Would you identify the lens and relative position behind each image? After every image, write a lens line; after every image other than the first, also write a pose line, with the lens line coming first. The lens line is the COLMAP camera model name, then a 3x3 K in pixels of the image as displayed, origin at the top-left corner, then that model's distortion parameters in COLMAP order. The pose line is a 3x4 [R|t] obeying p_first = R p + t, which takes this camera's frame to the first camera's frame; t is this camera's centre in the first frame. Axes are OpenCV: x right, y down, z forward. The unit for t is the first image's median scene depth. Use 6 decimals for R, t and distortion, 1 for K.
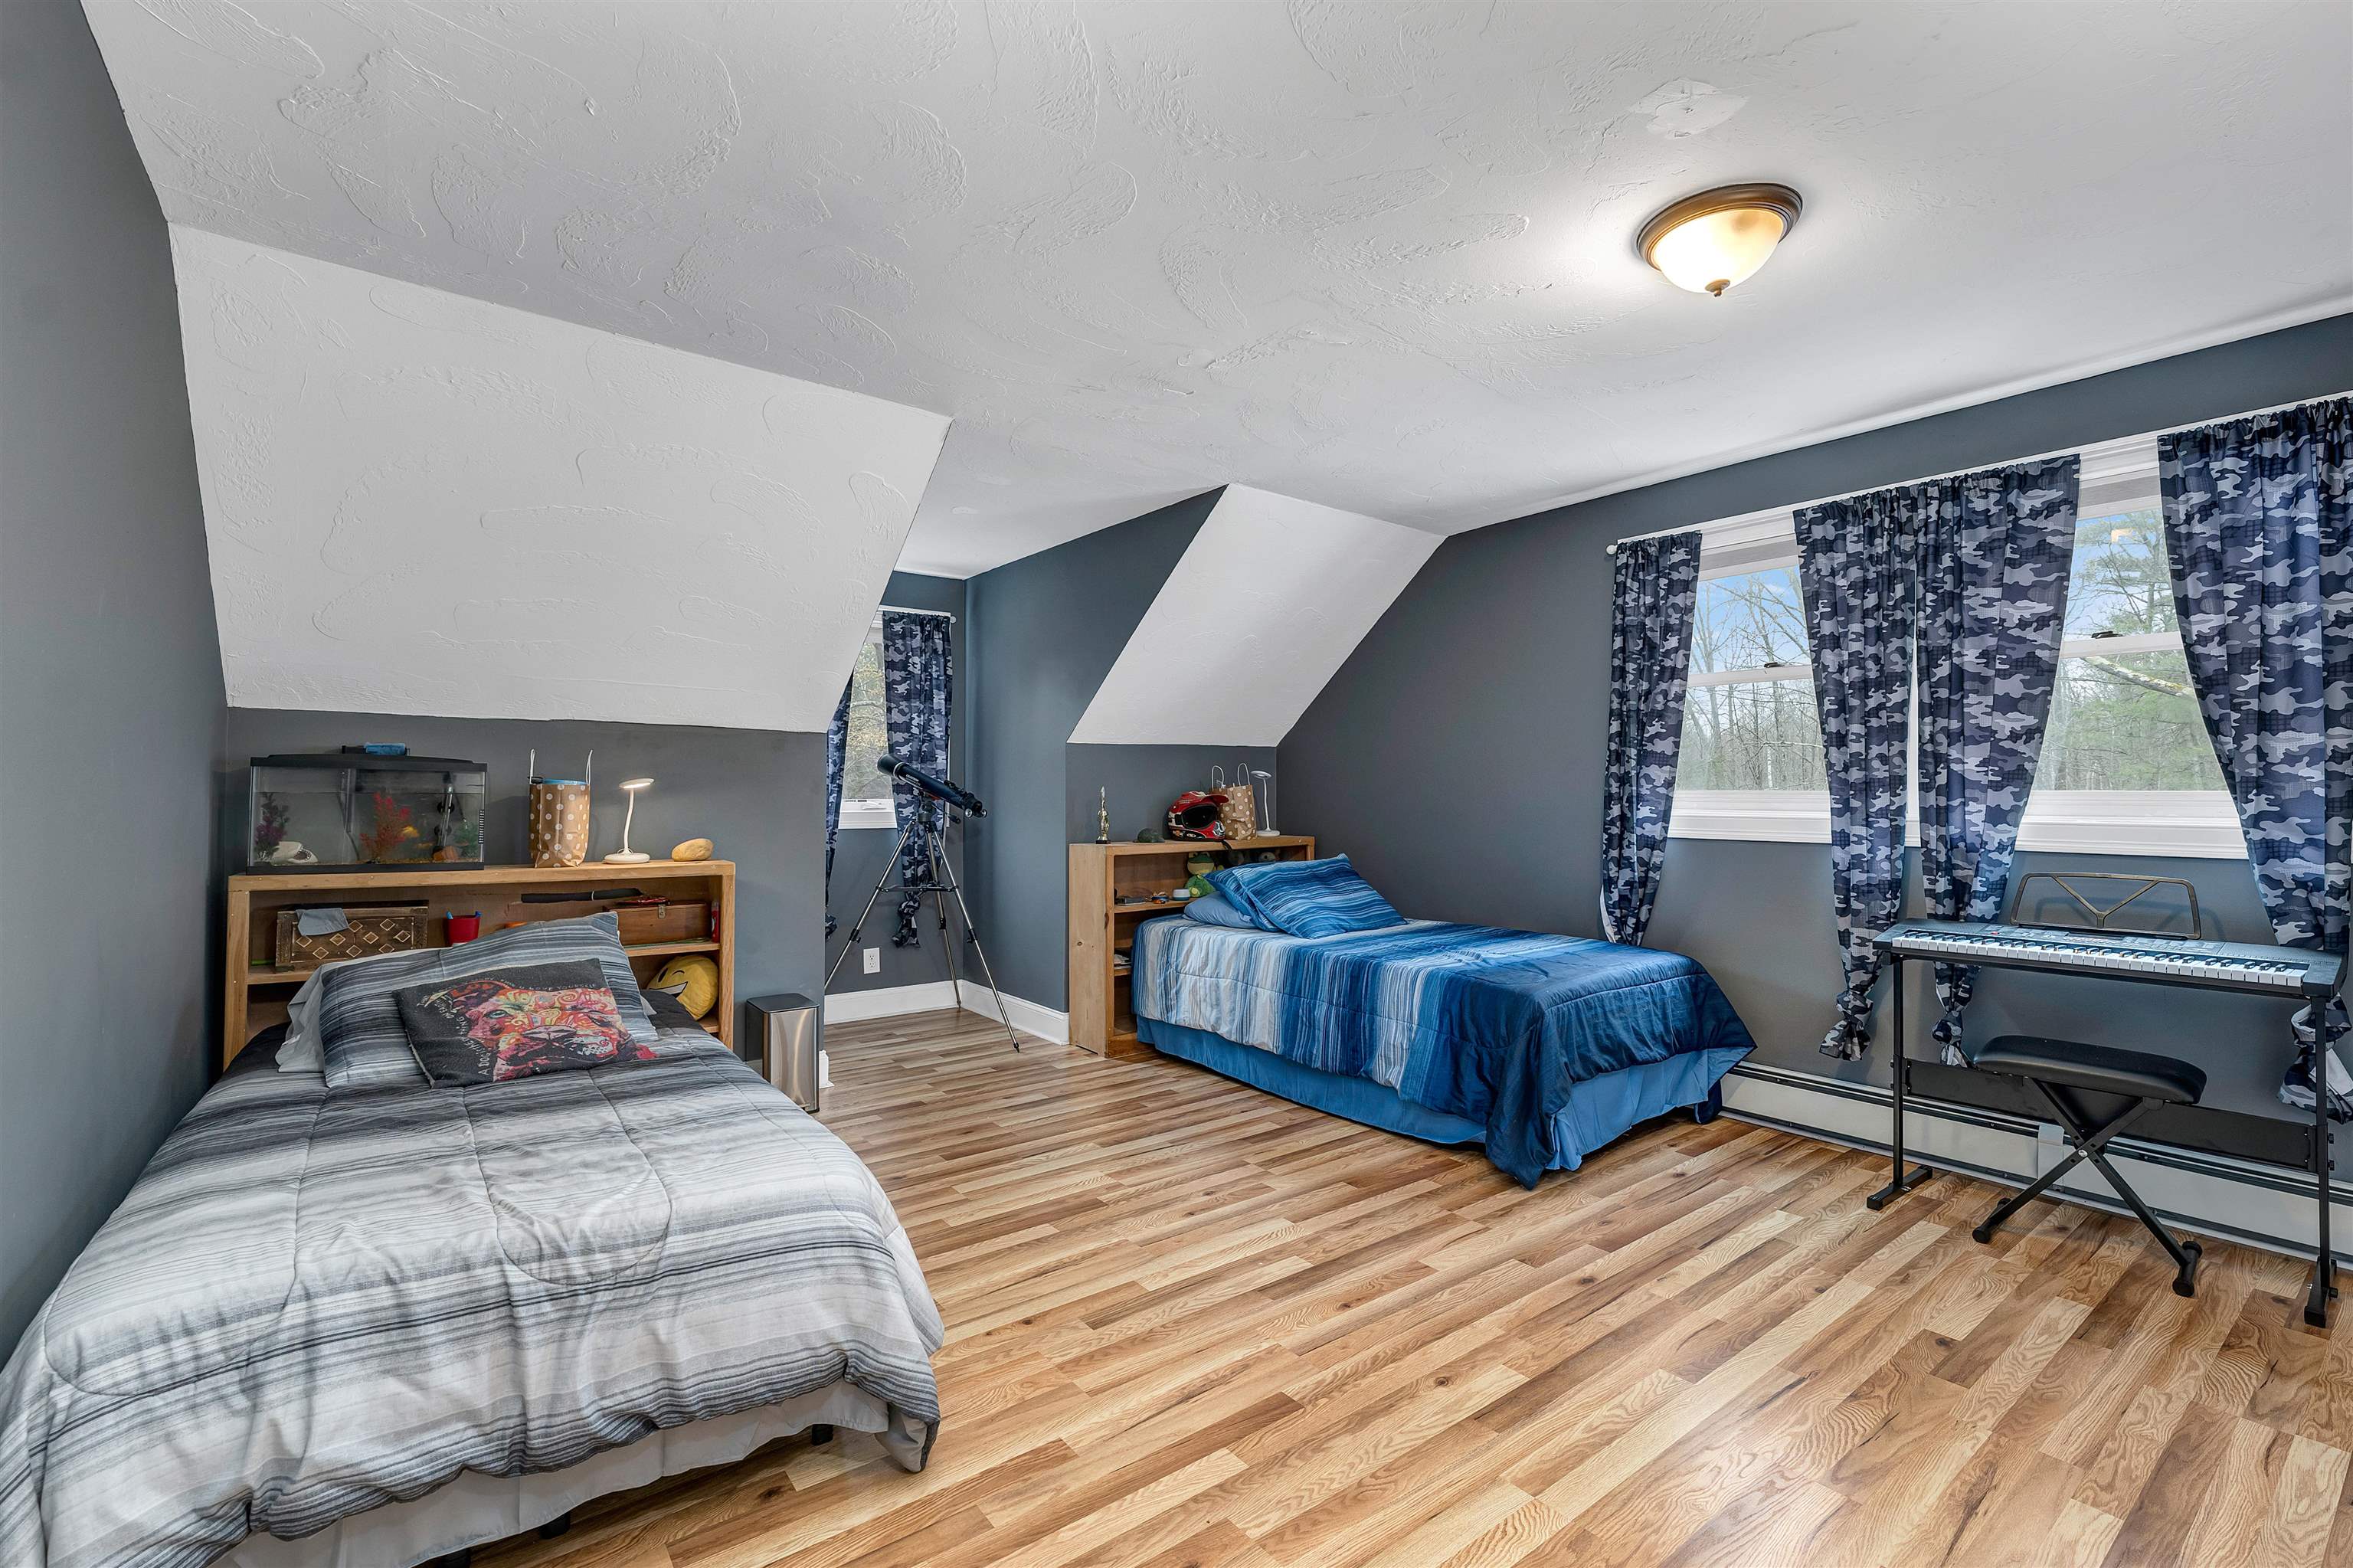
lens RADIAL K [[1011.8, 0, 1168.3], [0, 1011.8, 787.1], [0, 0, 1]] dist [-0.001463, -0.000535]
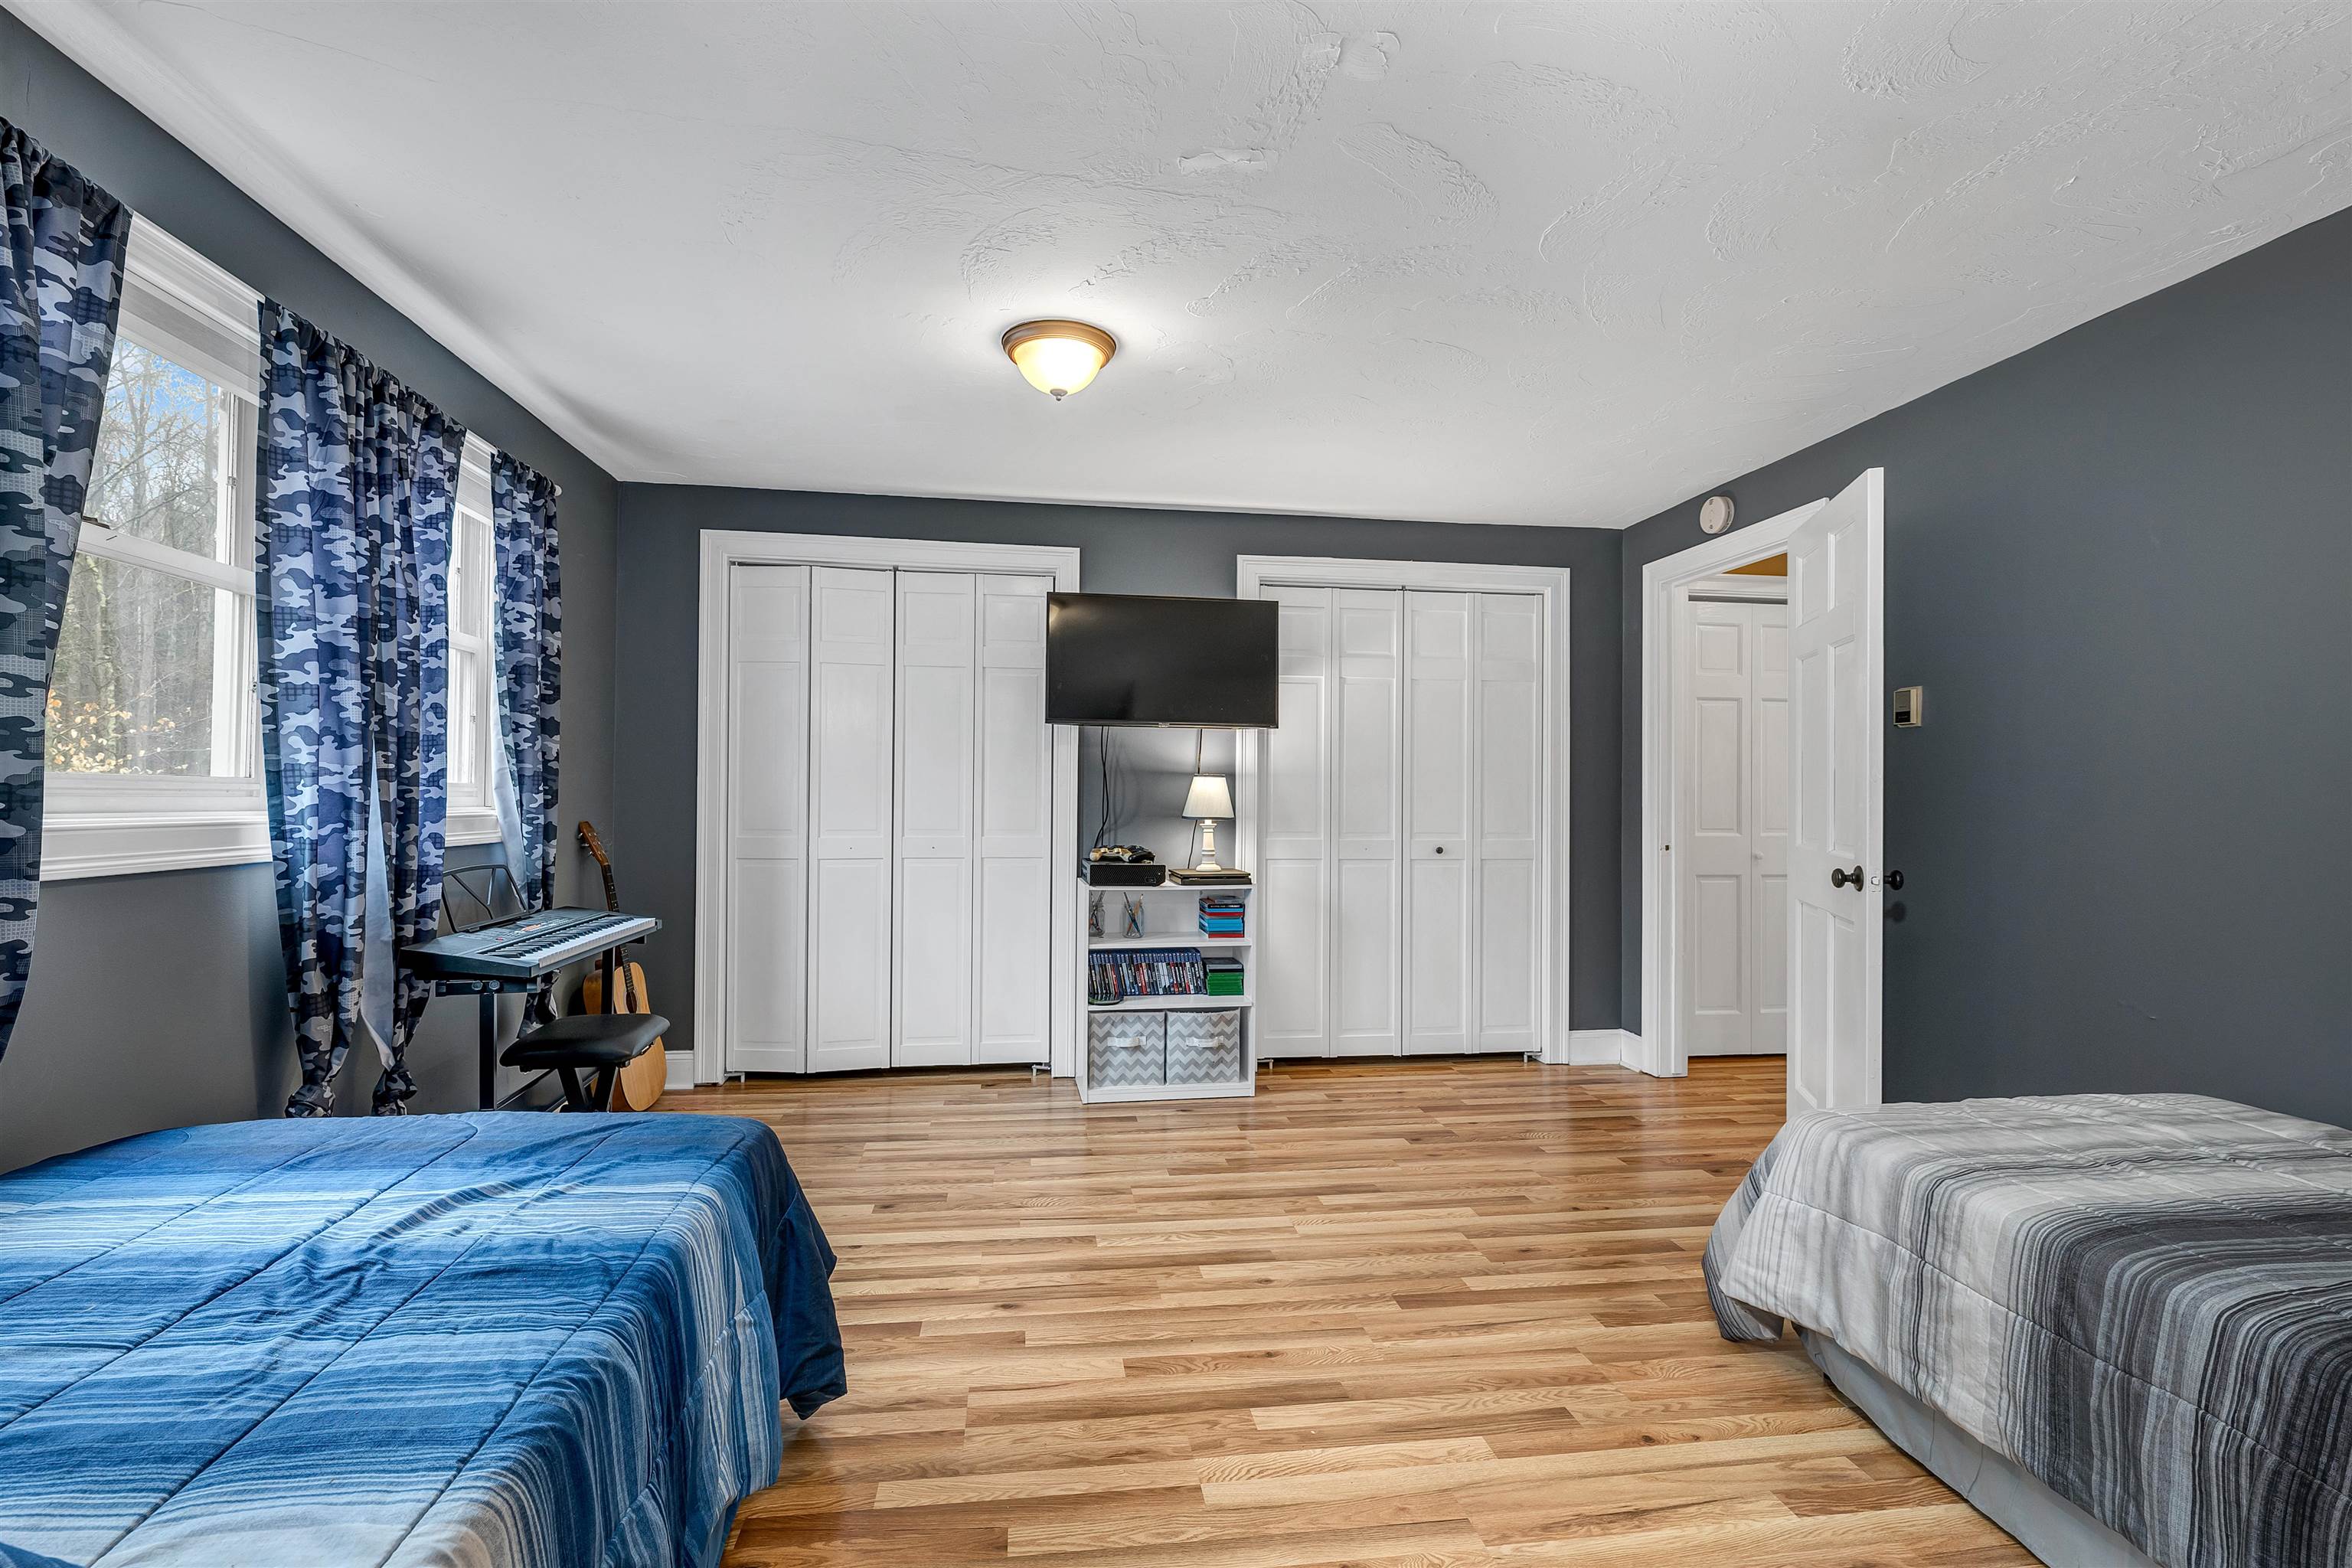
lens RADIAL K [[1011.3, 0, 1165.3], [0, 1011.3, 788.9], [0, 0, 1]] dist [-0.001463, -0.000535]
pose [[-0.868182, -0.006260, 0.496206, -0.190262], [-0.013594, 0.999845, -0.011172, 0.008439], [-0.496059, -0.016445, -0.868133, 1.803399]]
